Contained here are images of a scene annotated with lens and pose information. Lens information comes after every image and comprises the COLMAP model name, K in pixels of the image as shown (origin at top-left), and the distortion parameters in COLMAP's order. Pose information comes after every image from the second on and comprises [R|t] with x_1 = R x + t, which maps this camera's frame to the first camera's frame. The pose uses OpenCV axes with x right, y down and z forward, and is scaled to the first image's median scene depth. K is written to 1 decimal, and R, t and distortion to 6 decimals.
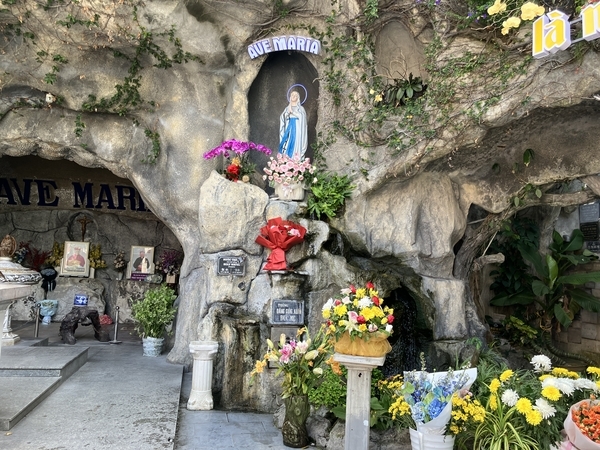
lens RADIAL K [[490.3, 0, 306.1], [0, 490.3, 224.9], [0, 0, 1]] dist [0.026527, -0.028824]
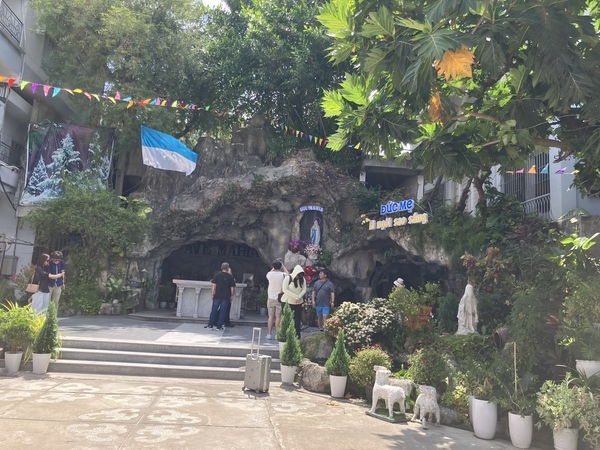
lens RADIAL K [[490.3, 0, 300.6], [0, 490.3, 220.3], [0, 0, 1]] dist [0.026527, -0.028824]
pose [[0.994499, 0.003087, -0.104697, 0.212670], [-0.009674, 0.998000, -0.062472, -0.106024], [0.104294, 0.063141, 0.992540, -2.094296]]
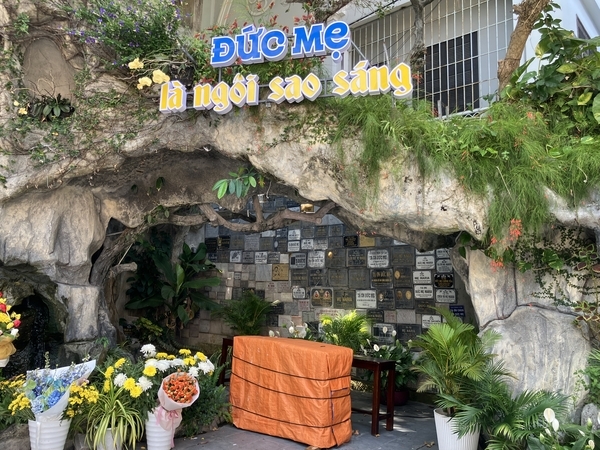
lens RADIAL K [[490.3, 0, 297.6], [0, 490.3, 218.9], [0, 0, 1]] dist [0.026527, -0.028824]
pose [[0.789276, 0.067985, 0.610263, -0.013169], [-0.052829, 0.997685, -0.042819, -0.016646], [-0.611762, 0.001556, 0.791041, -0.156996]]
